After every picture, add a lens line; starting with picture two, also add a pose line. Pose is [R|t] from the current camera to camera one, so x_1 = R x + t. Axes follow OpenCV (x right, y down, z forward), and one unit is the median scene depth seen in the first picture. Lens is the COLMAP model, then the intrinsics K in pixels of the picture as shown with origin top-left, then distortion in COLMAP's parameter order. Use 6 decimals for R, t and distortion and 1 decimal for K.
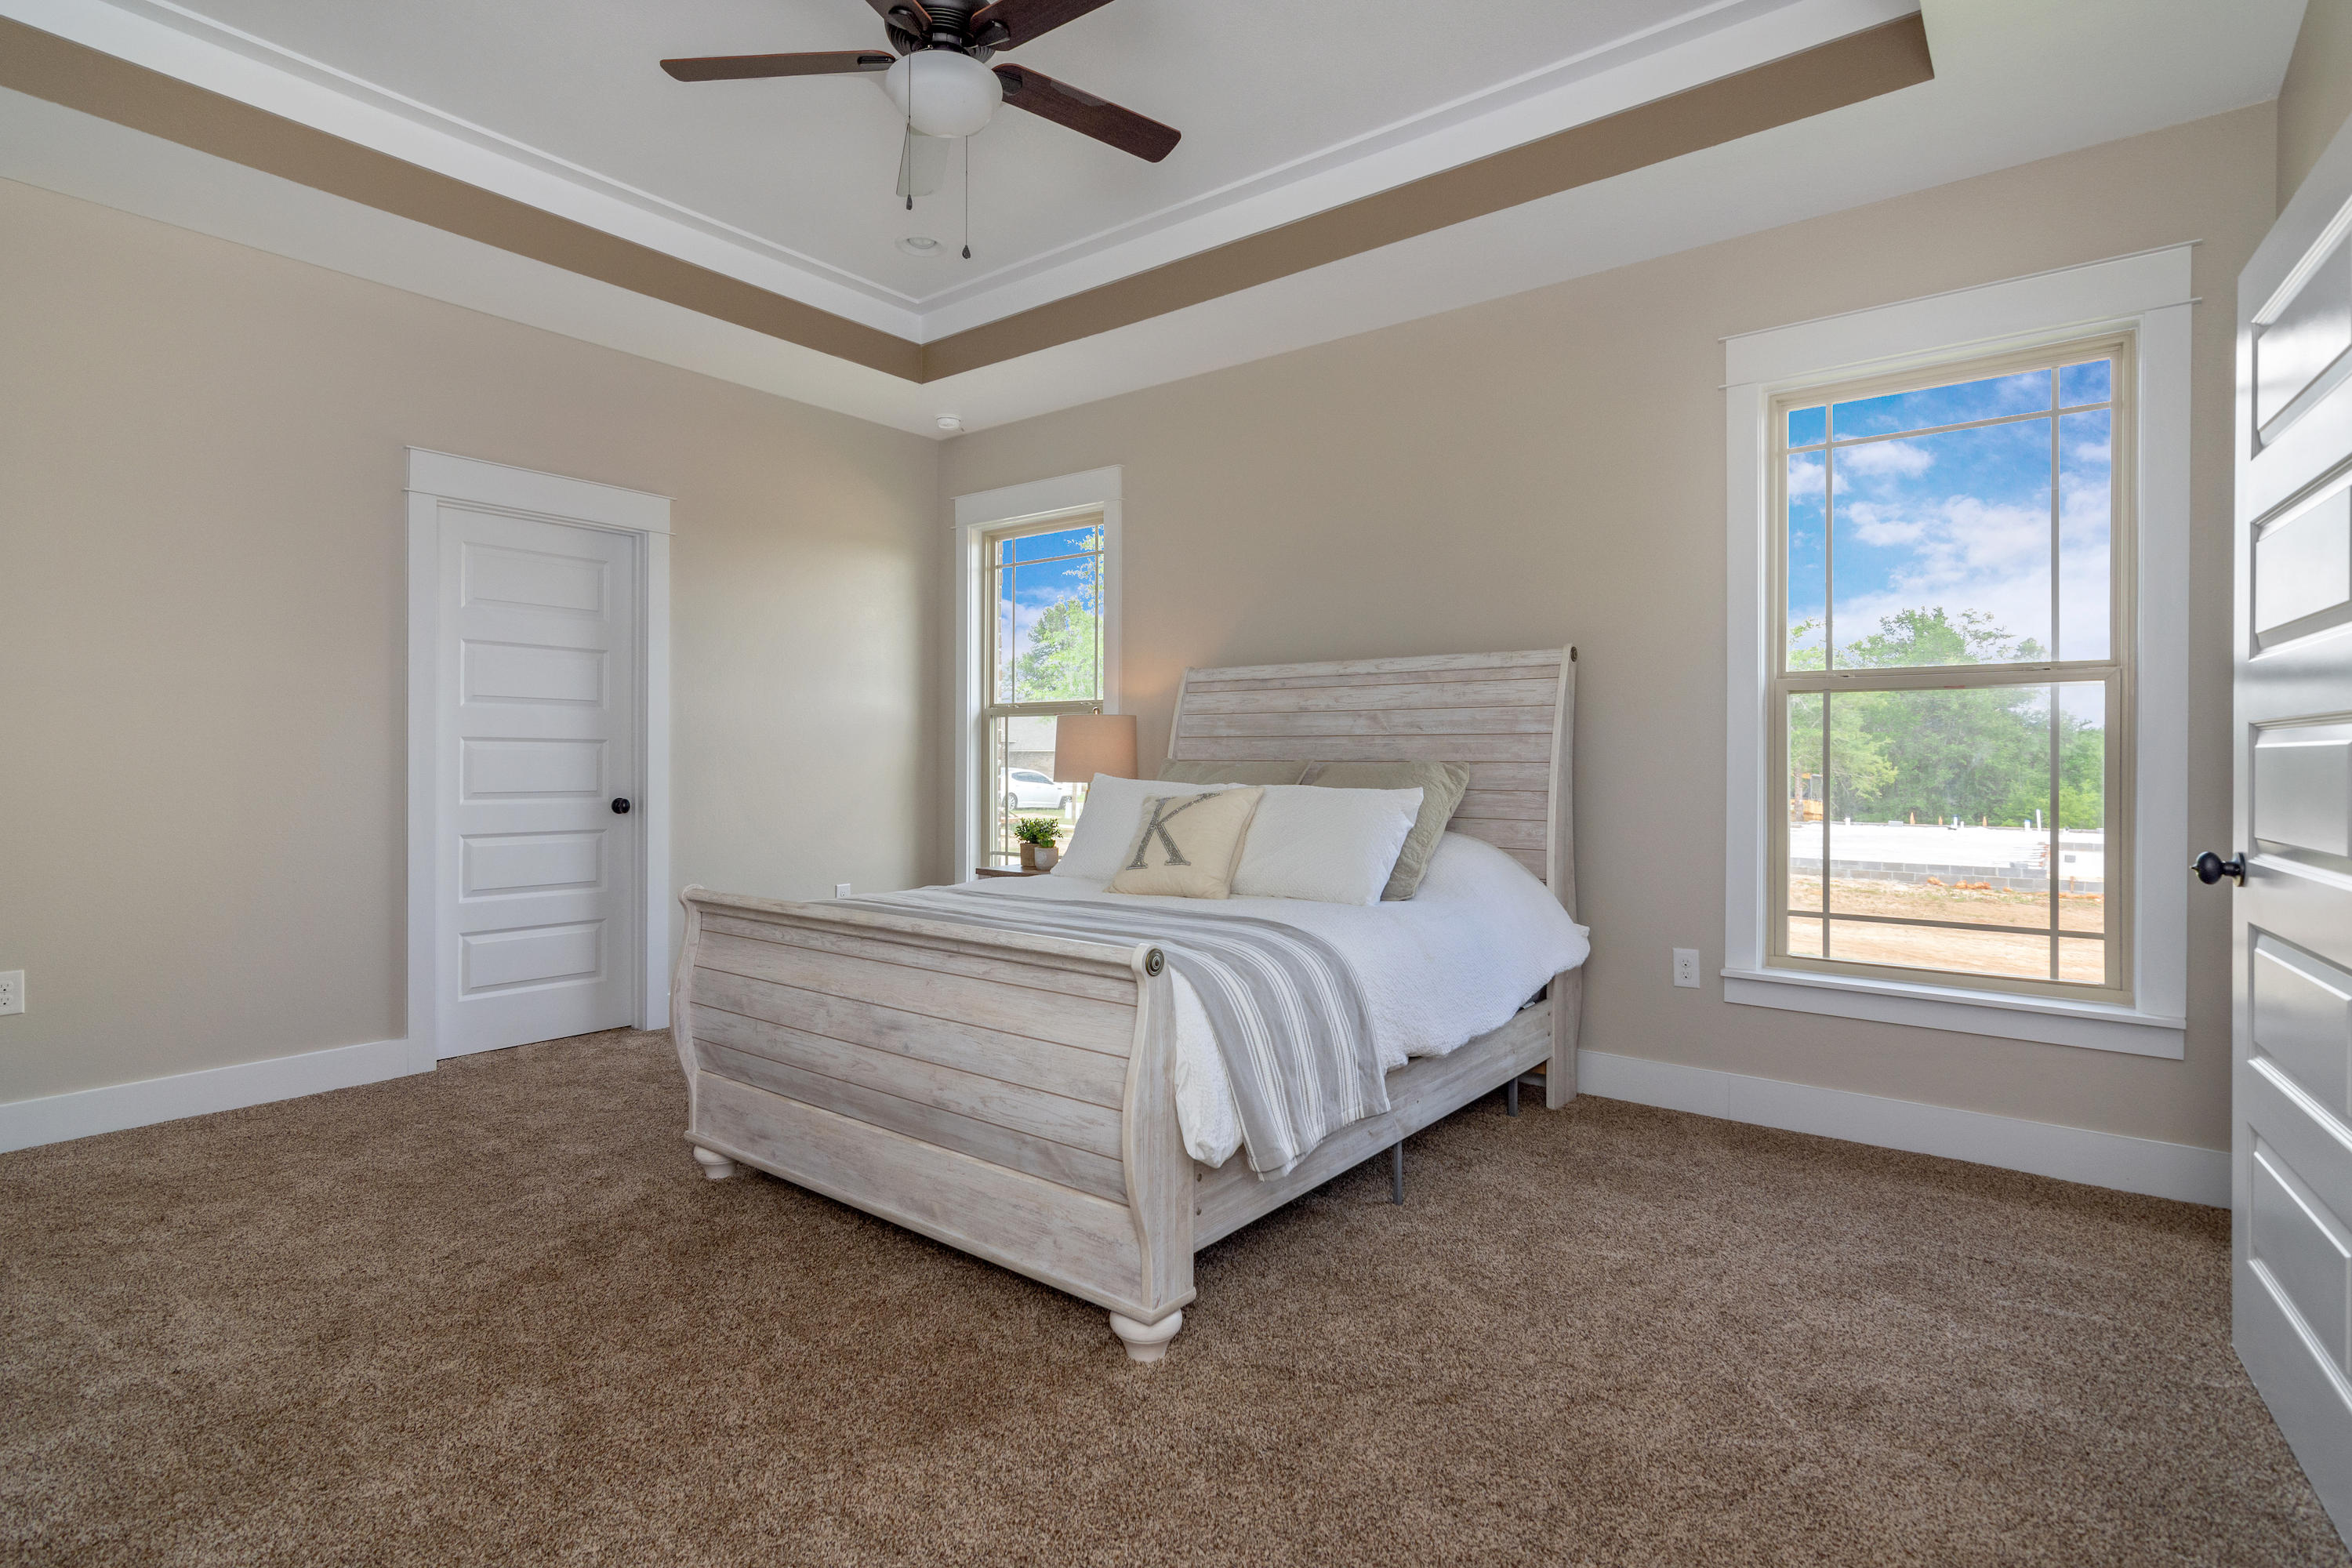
lens RADIAL K [[1163.2, 0, 1176.0], [0, 1163.2, 784.0], [0, 0, 1]] dist [-0.000427, 0.000203]
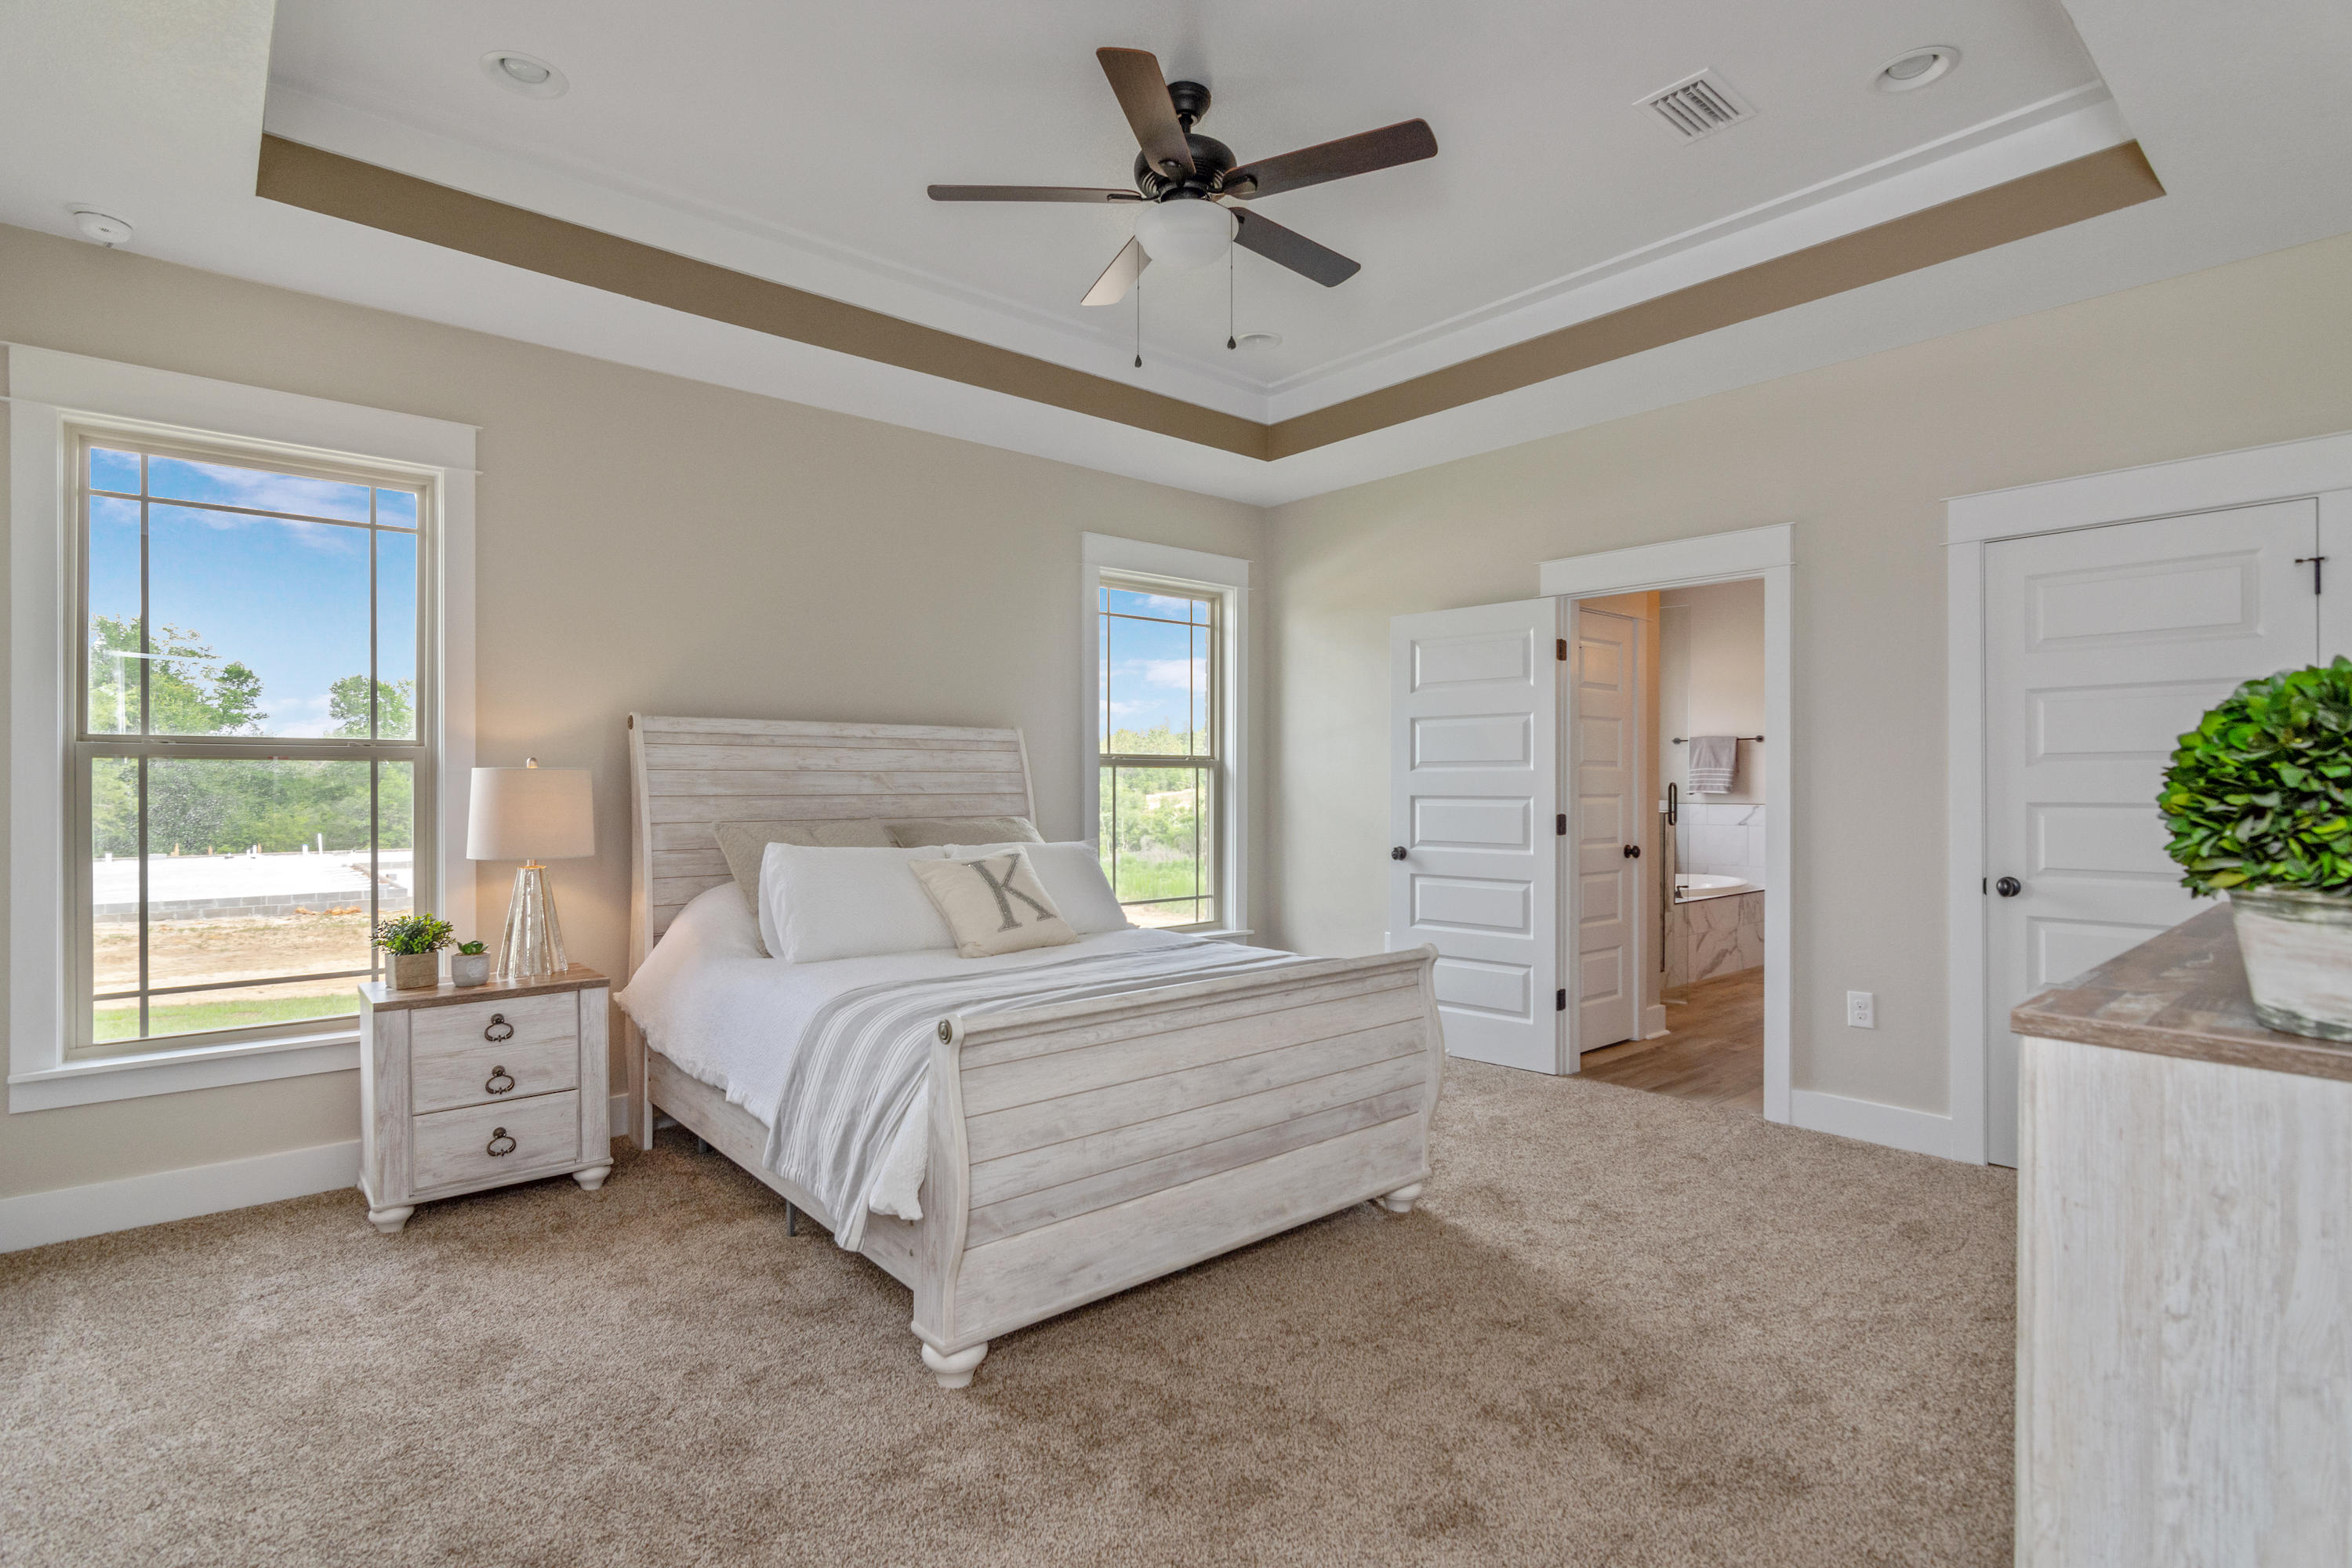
lens RADIAL K [[1115.5, 0, 1186.1], [0, 1115.5, 809.8], [0, 0, 1]] dist [-0.002058, 0.000291]
pose [[0.188811, -0.026555, 0.981654, -0.770396], [0.021963, 0.999498, 0.022813, -0.043183], [-0.981768, 0.017253, 0.189300, 0.495692]]
